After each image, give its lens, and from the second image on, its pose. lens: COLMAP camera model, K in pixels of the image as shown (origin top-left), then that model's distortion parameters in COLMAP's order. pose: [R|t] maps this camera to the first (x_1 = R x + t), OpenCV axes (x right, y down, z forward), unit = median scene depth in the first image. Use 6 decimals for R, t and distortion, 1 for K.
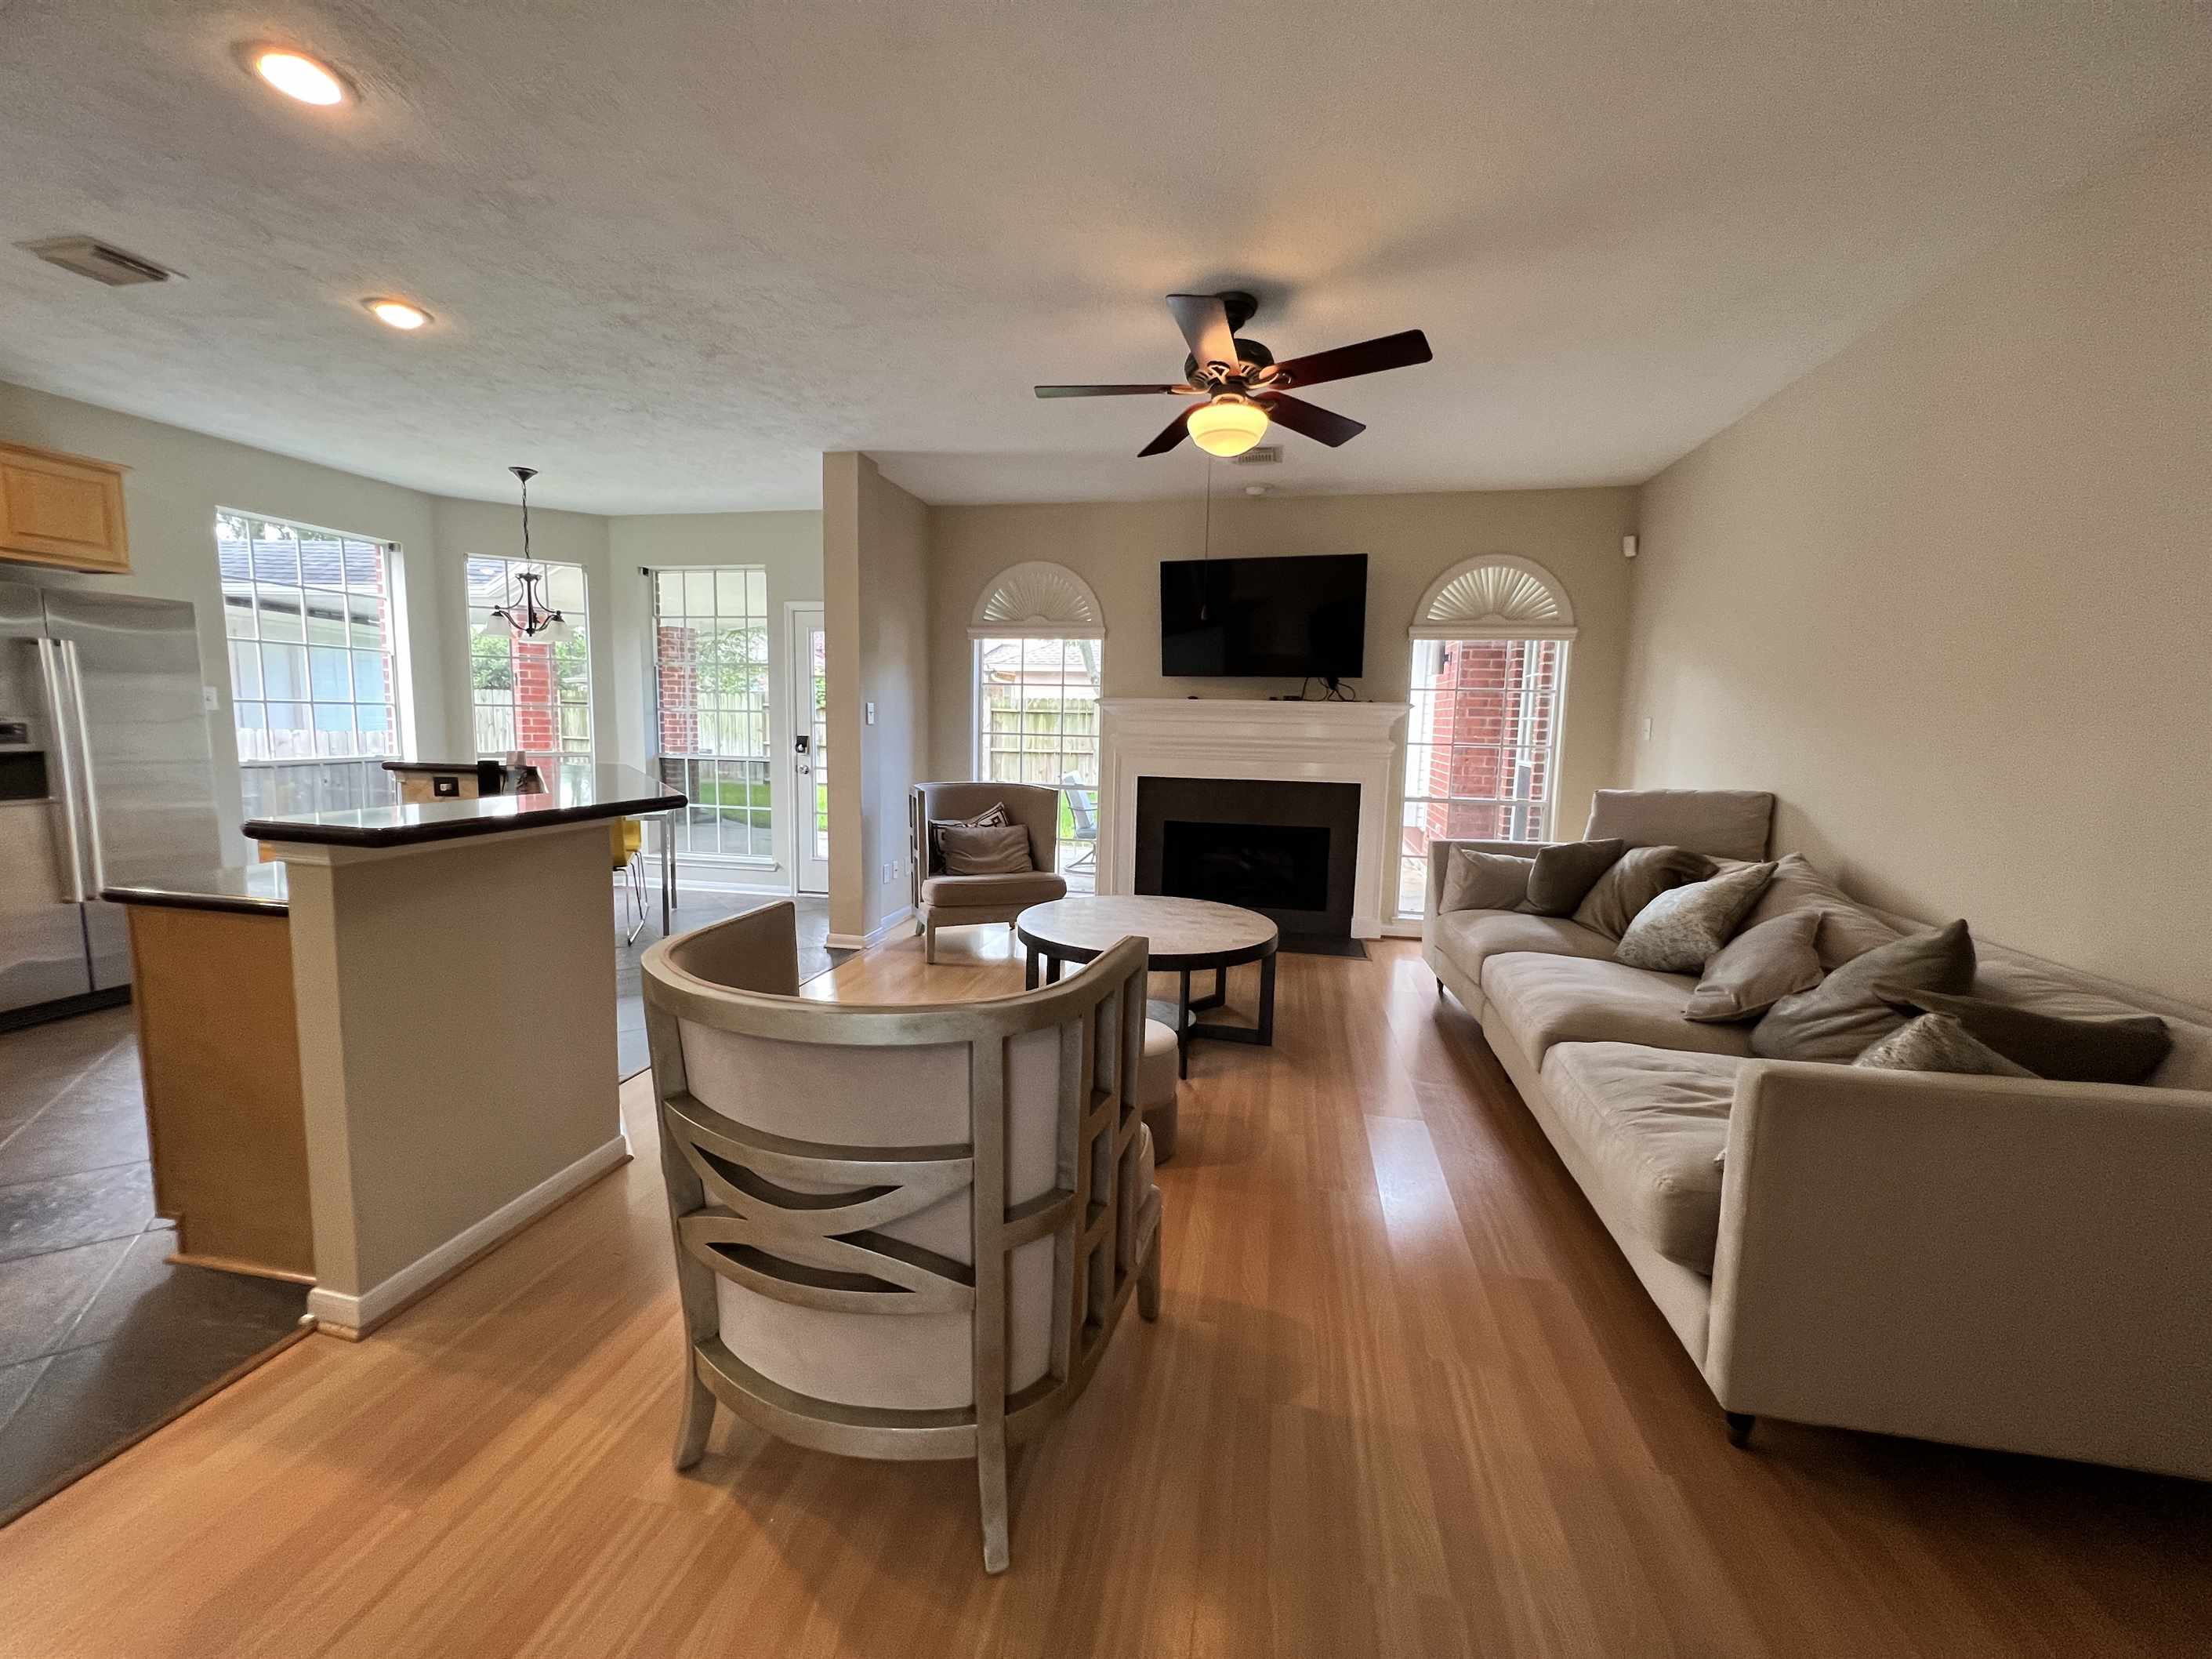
lens RADIAL K [[888.8, 0, 1100.6], [0, 888.8, 819.1], [0, 0, 1]] dist [-0.001349, 0.000812]
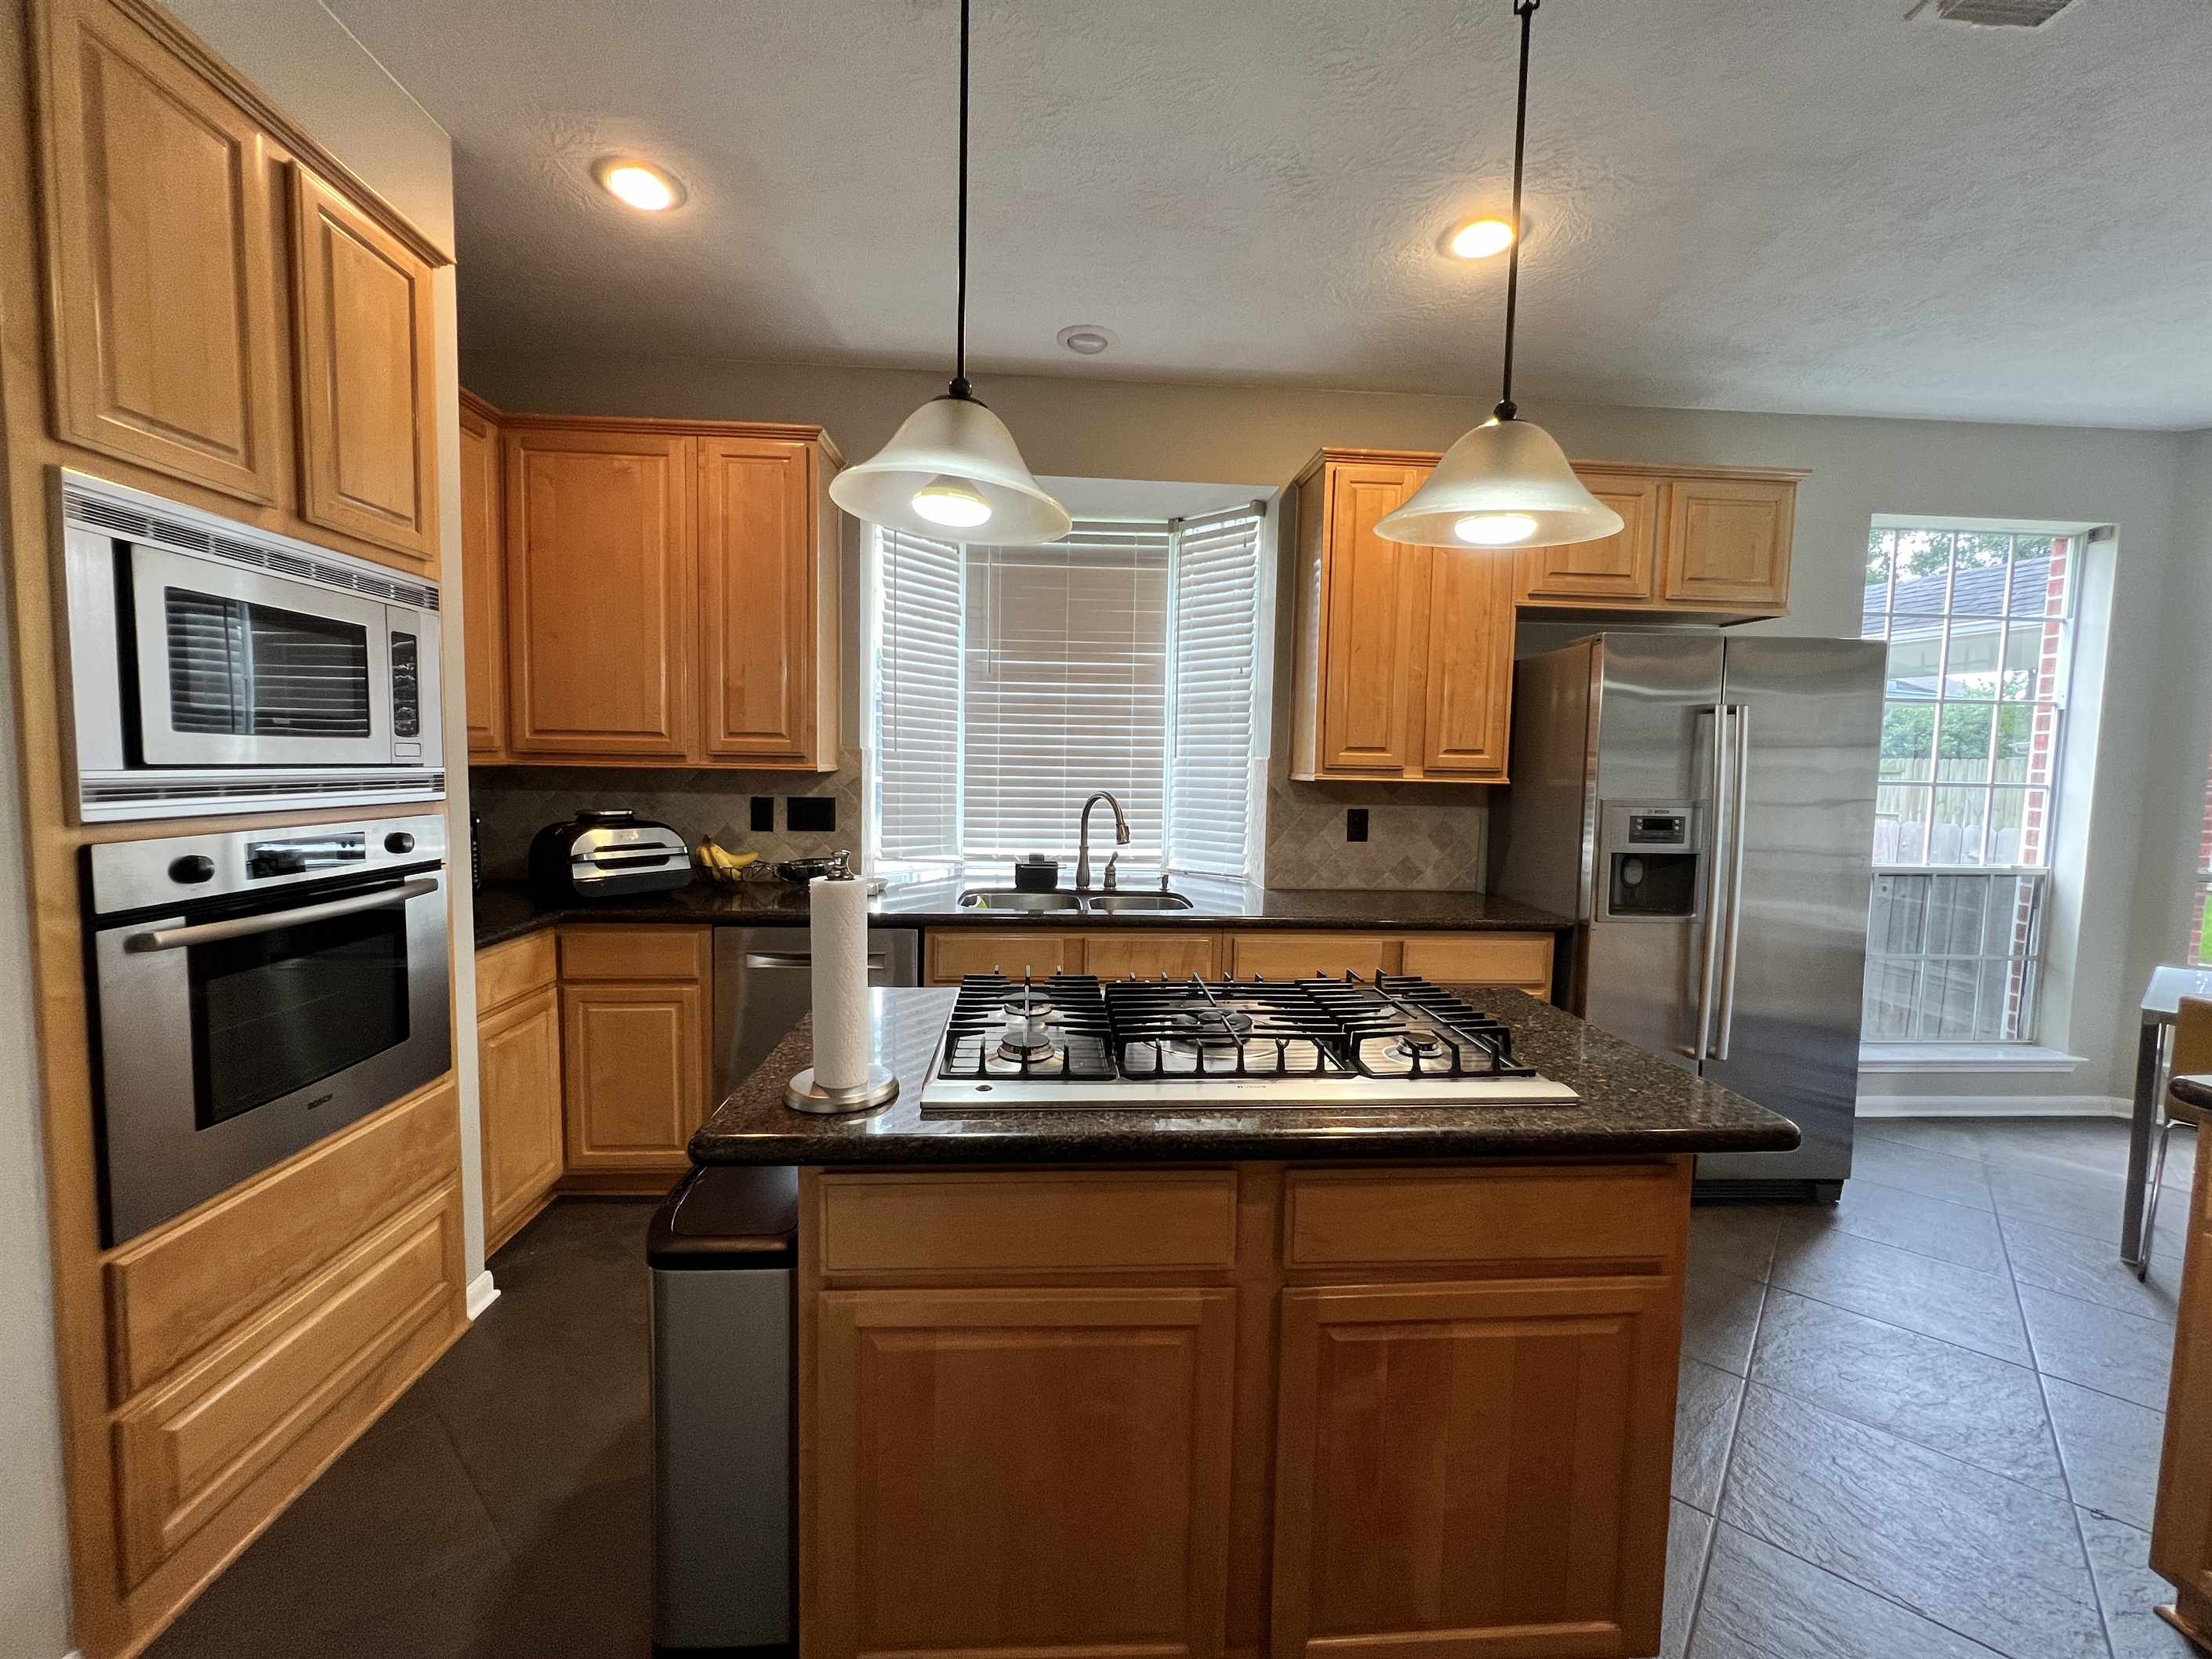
lens RADIAL K [[888.8, 0, 1092.3], [0, 888.8, 824.6], [0, 0, 1]] dist [-0.001349, 0.000812]
pose [[0.258890, 0.057371, -0.964202, -0.399001], [-0.124734, 0.991862, 0.025525, -0.037714], [0.957819, 0.113661, 0.263939, 0.205848]]
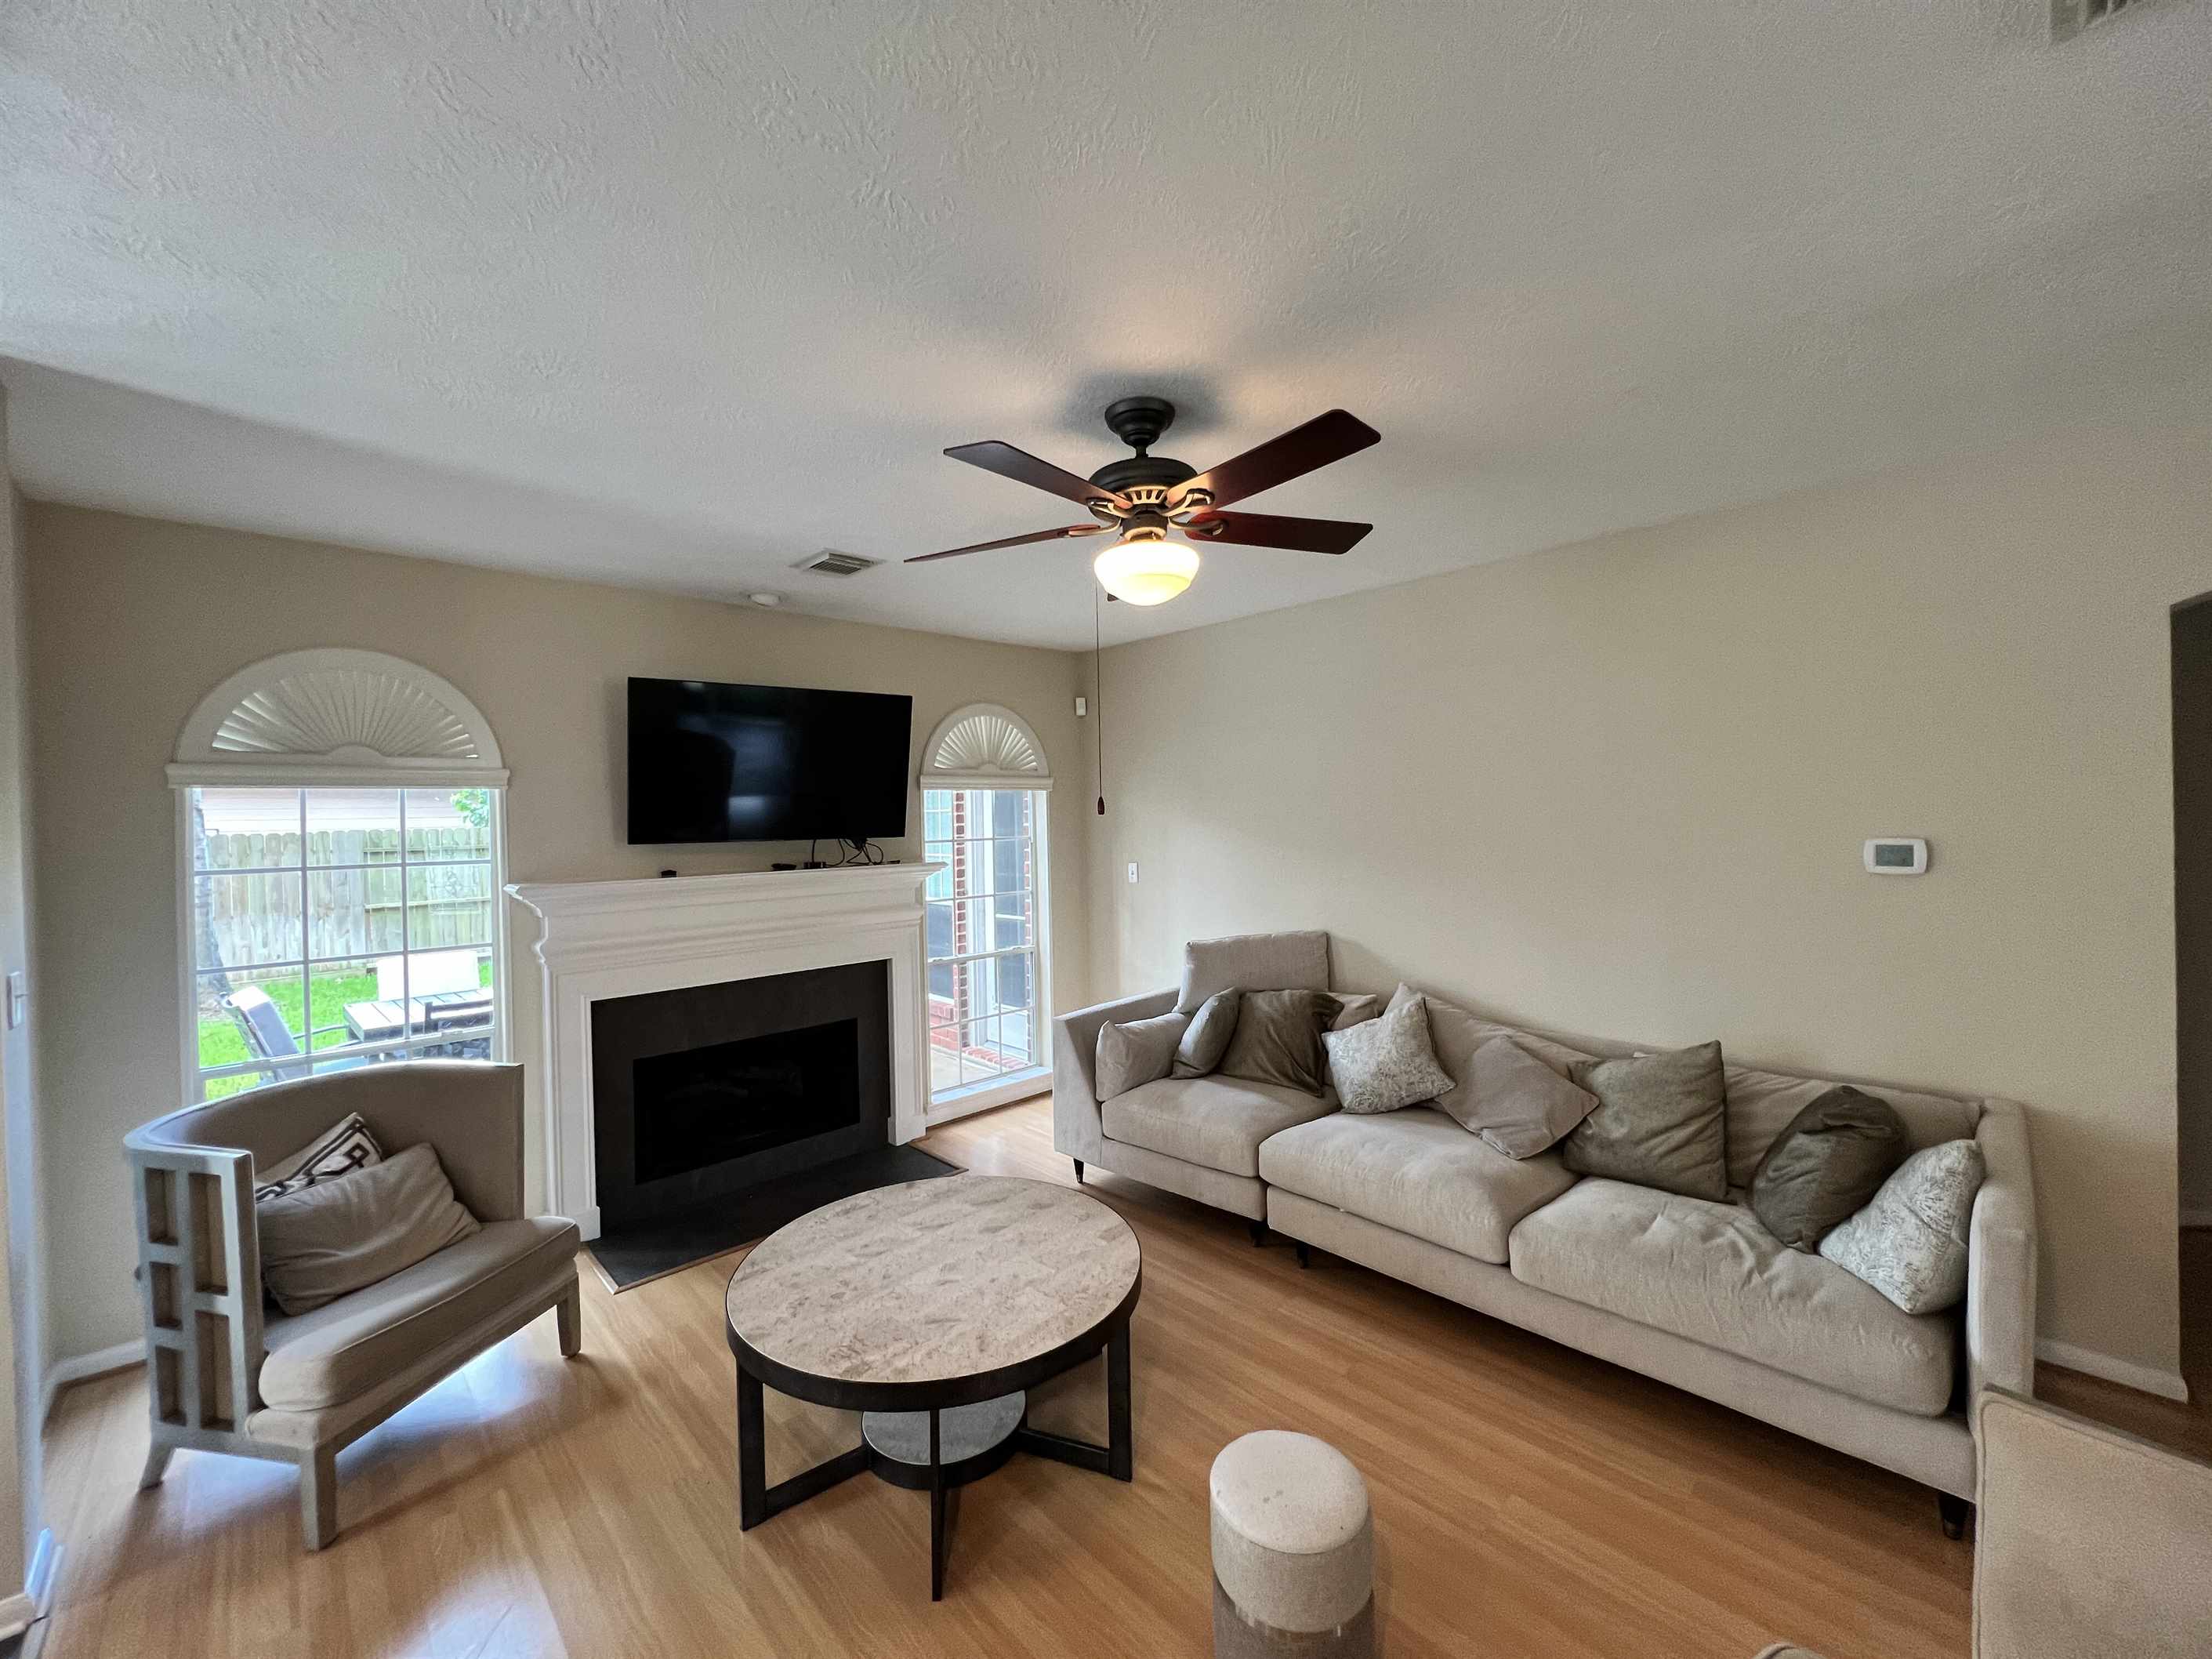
lens RADIAL K [[888.8, 0, 1092.4], [0, 888.8, 825.9], [0, 0, 1]] dist [-0.001349, 0.000812]
pose [[0.574398, -0.045126, 0.817332, -0.287012], [0.125528, 0.991525, -0.033474, -0.115676], [-0.808894, 0.121826, 0.575194, 0.356082]]
